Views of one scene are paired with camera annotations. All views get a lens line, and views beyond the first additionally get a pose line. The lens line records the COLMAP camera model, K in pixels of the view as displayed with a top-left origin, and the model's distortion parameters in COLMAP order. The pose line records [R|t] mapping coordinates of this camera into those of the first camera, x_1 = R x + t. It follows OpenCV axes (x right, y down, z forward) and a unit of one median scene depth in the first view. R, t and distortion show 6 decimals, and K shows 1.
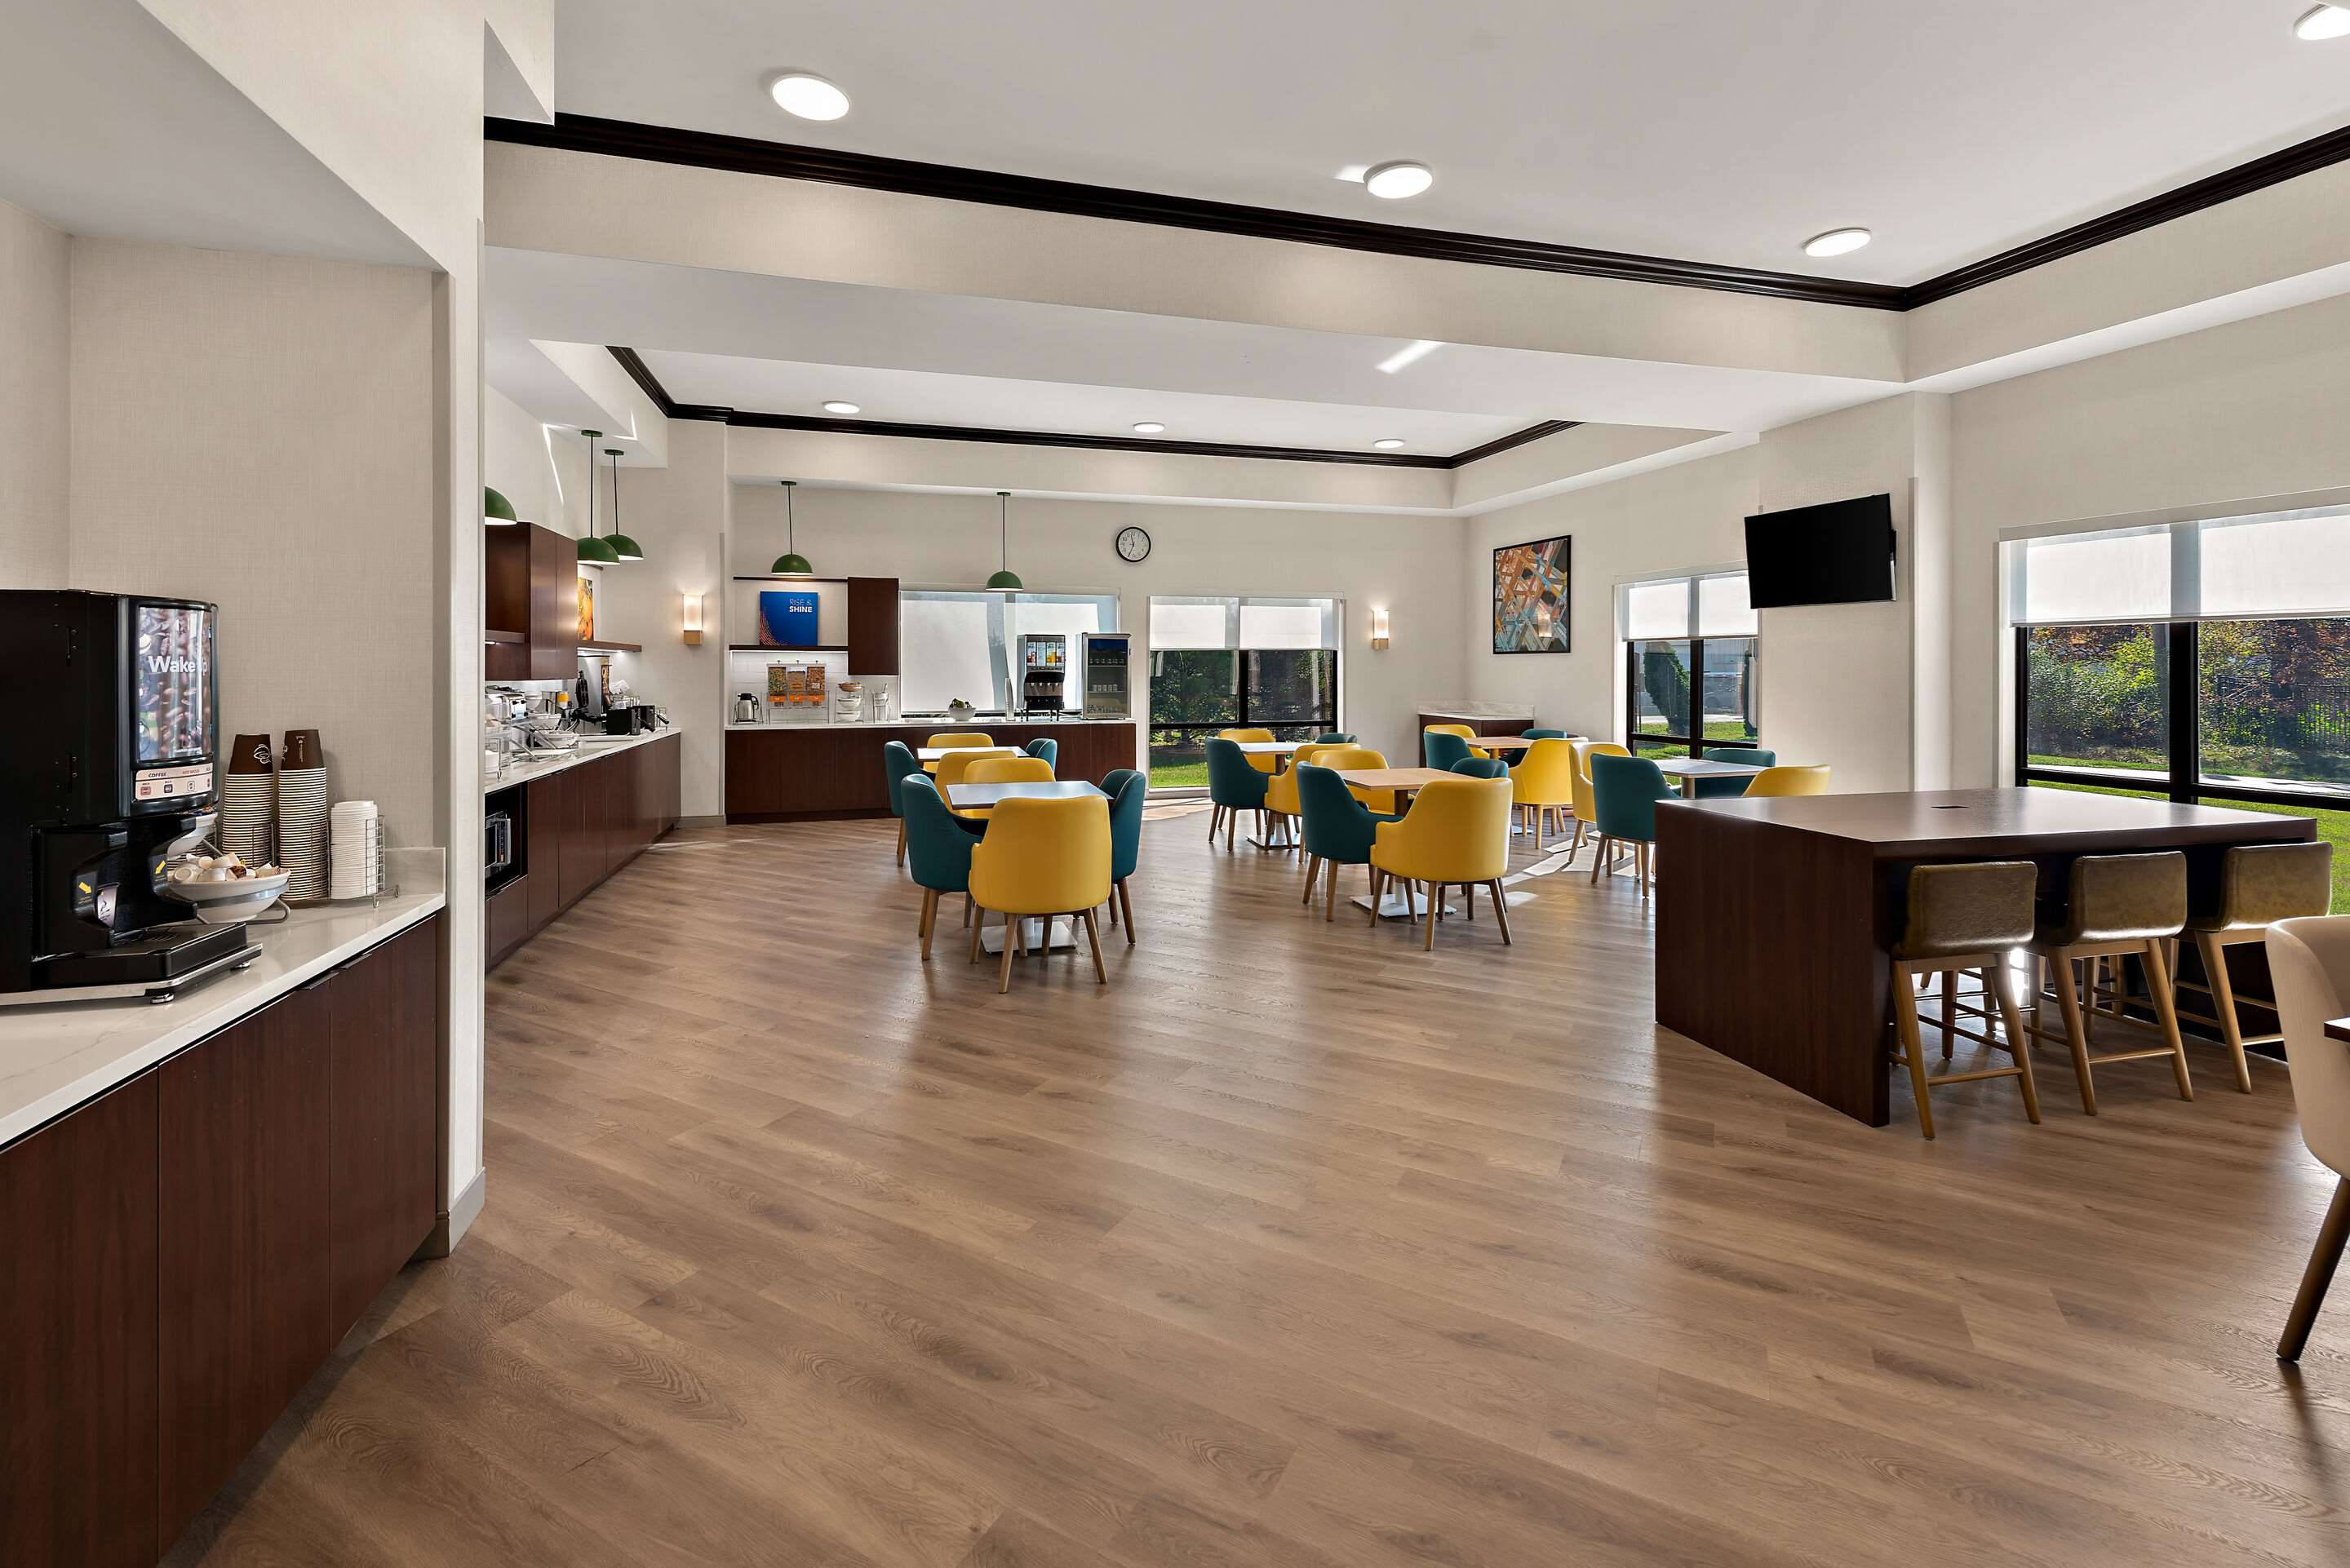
lens RADIAL K [[969.6, 0, 1145.6], [0, 969.6, 676.6], [0, 0, 1]] dist [0.003831, -0.000873]
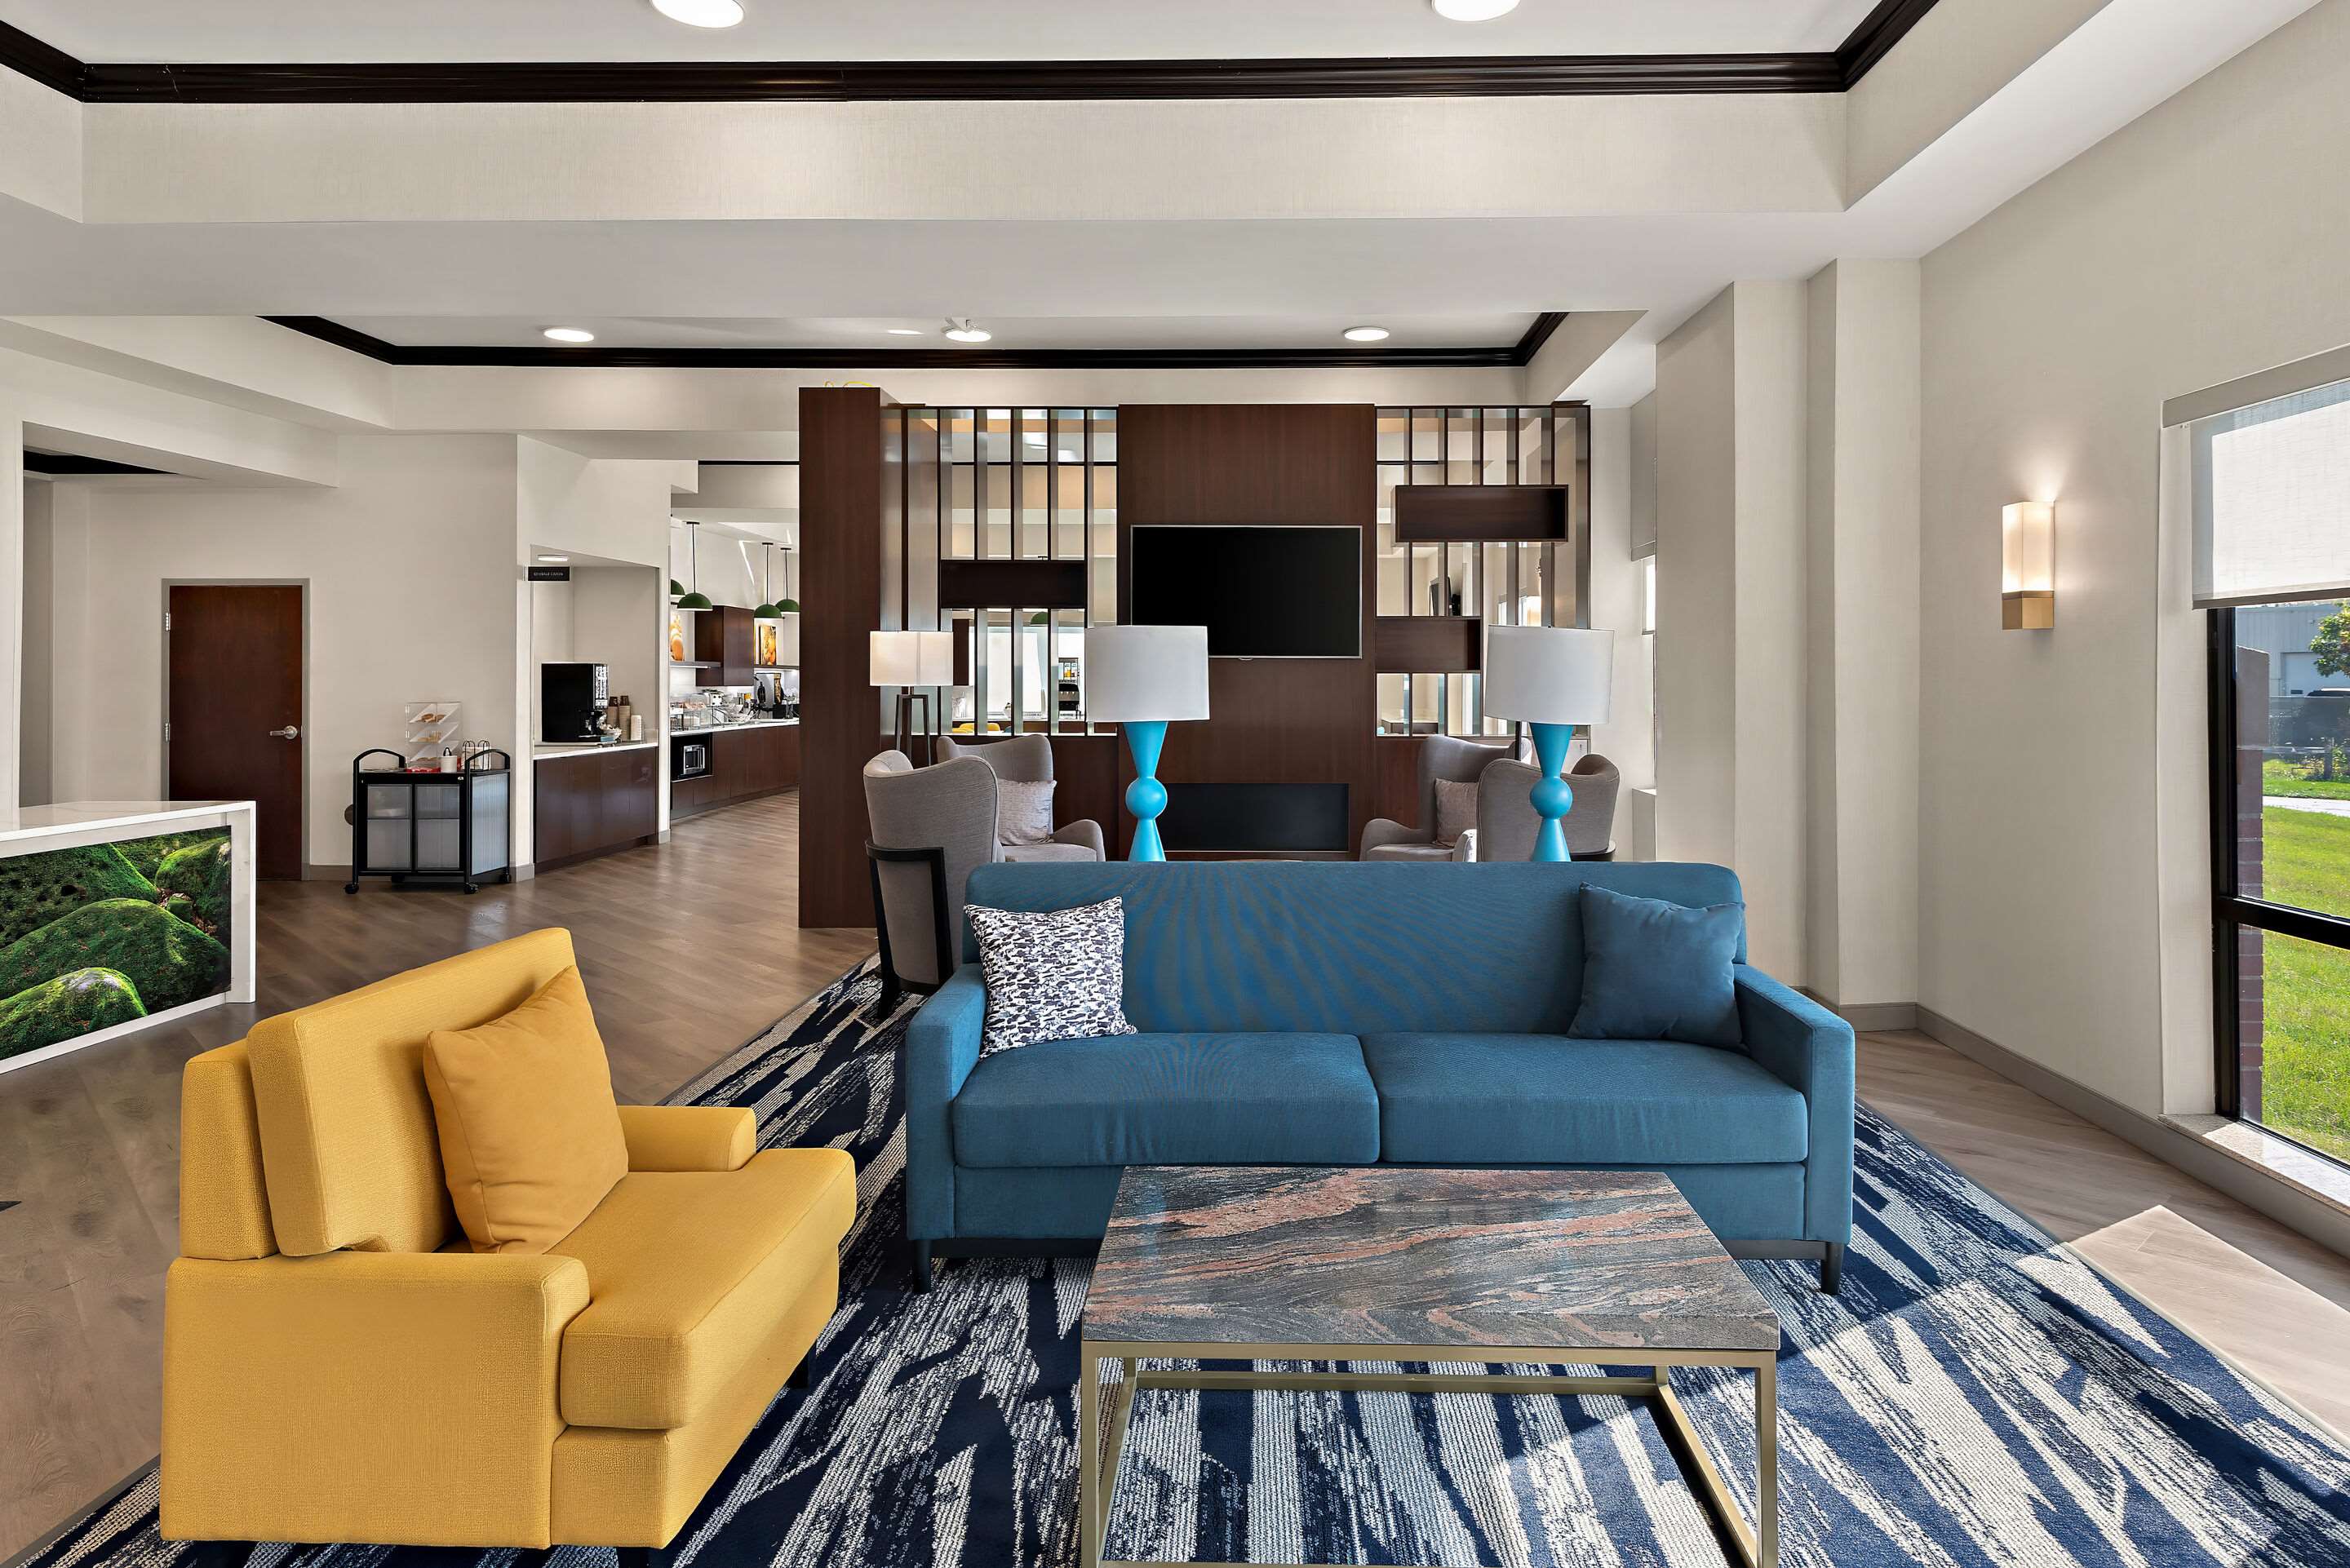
lens RADIAL K [[1343.9, 0, 1269.9], [0, 1343.9, 675.0], [0, 0, 1]] dist [-0.003769, -0.004208]
pose [[0.964036, 0.001578, -0.265766, 0.698720], [-0.005581, 0.999882, -0.014310, 0.008981], [0.265713, 0.015279, 0.963931, -0.800793]]
